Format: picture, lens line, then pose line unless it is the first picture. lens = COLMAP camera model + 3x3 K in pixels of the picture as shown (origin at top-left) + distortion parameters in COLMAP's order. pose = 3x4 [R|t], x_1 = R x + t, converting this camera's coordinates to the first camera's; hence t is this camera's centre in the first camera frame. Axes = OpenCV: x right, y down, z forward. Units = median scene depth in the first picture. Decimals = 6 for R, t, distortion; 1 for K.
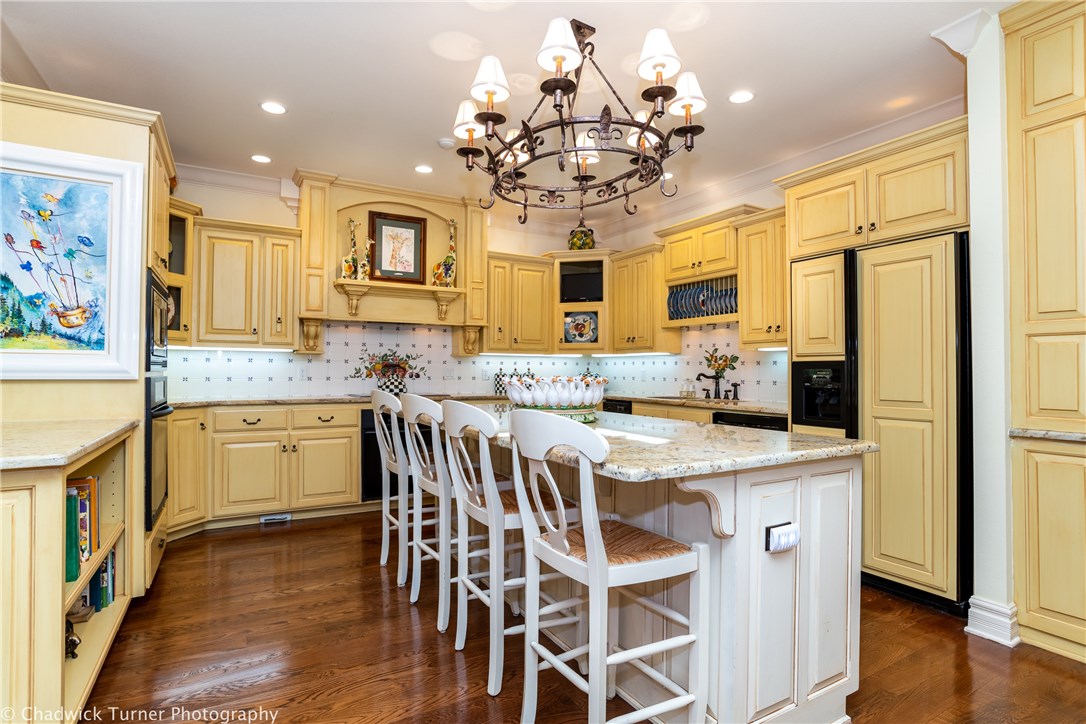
lens RADIAL K [[532.5, 0, 520.7], [0, 532.5, 306.0], [0, 0, 1]] dist [0.001503, 0.000239]
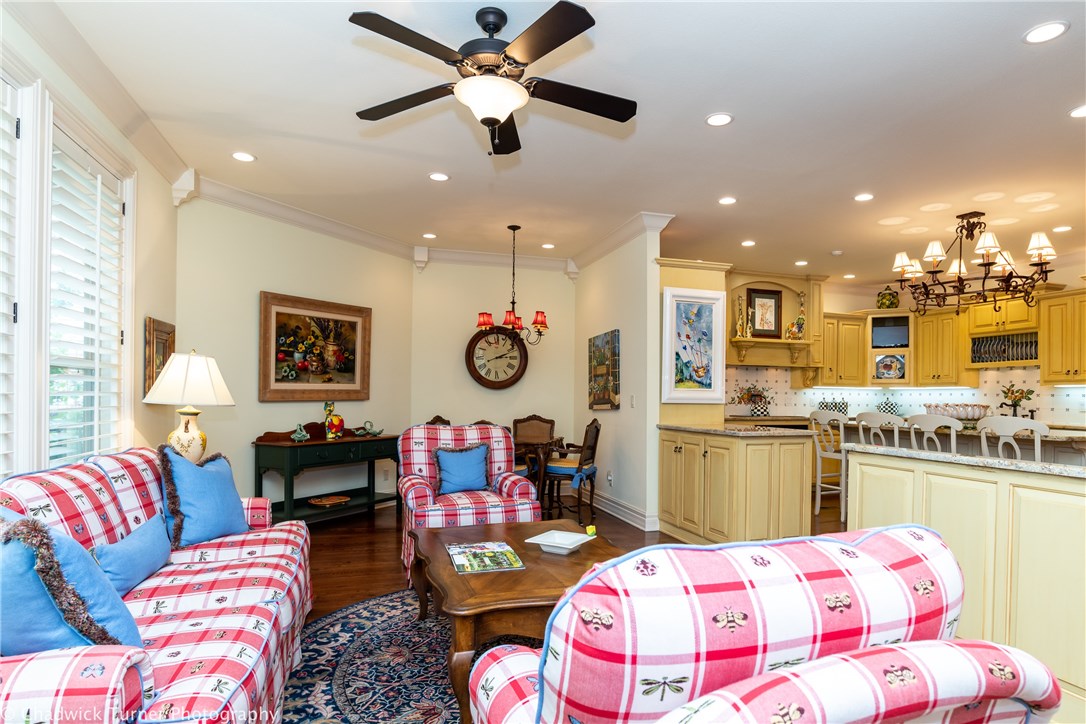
lens RADIAL K [[576.8, 0, 581.9], [0, 576.8, 346.1], [0, 0, 1]] dist [-0.001252, 0.000000]
pose [[0.987652, -0.008397, -0.156438, -0.490071], [0.013287, 0.999455, 0.030234, -0.076894], [0.156099, -0.031939, 0.987225, -0.620901]]
